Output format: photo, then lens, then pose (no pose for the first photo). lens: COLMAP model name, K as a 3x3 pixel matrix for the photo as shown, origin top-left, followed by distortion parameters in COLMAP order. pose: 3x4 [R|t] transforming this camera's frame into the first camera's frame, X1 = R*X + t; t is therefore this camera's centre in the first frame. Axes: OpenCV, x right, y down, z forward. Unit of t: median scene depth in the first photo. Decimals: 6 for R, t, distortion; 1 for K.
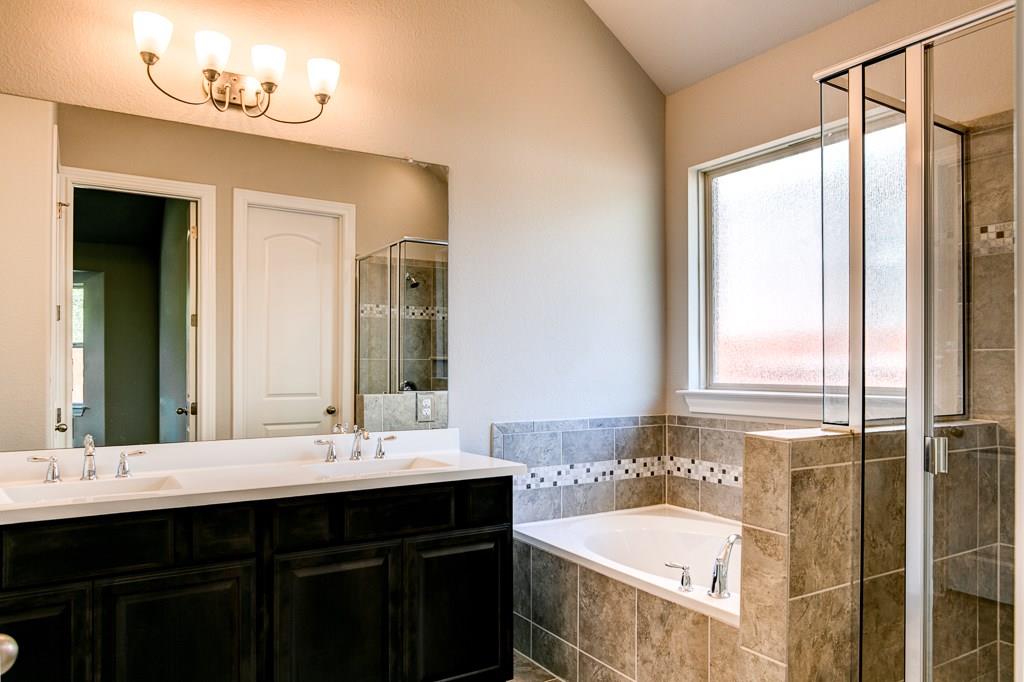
lens RADIAL K [[704.7, 0, 508.1], [0, 704.7, 367.2], [0, 0, 1]] dist [-0.006667, -0.001532]
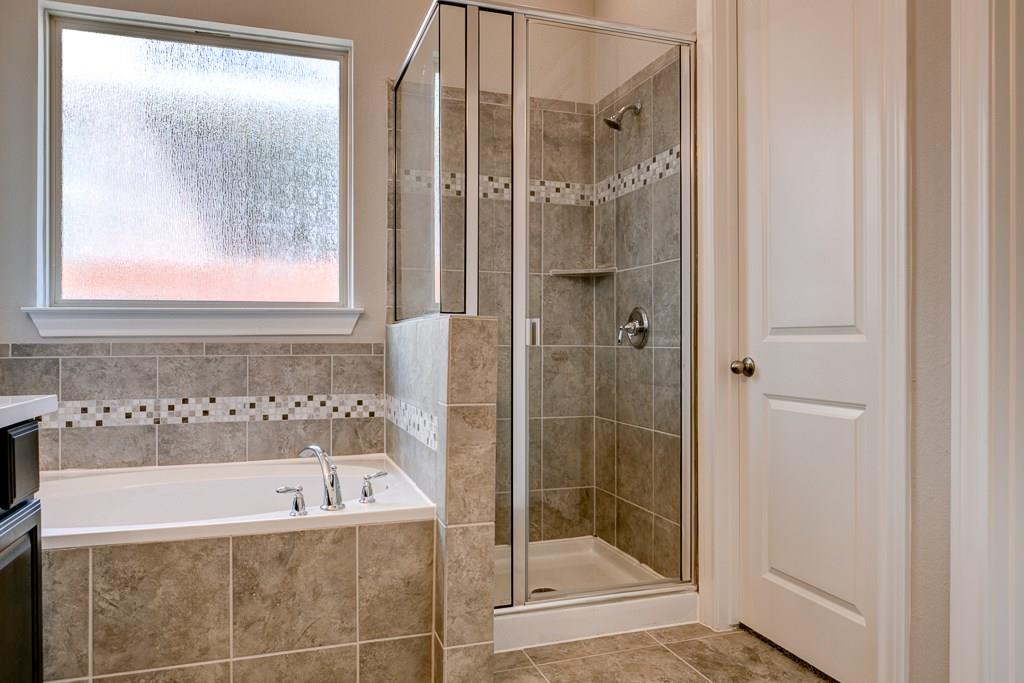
lens RADIAL K [[717.9, 0, 512.2], [0, 717.9, 338.6], [0, 0, 1]] dist [-0.003558, 0.002772]
pose [[0.231135, -0.000258, 0.972922, -0.525611], [0.004947, 0.999987, -0.000910, 0.102915], [-0.972909, 0.005023, 0.231133, 0.537324]]
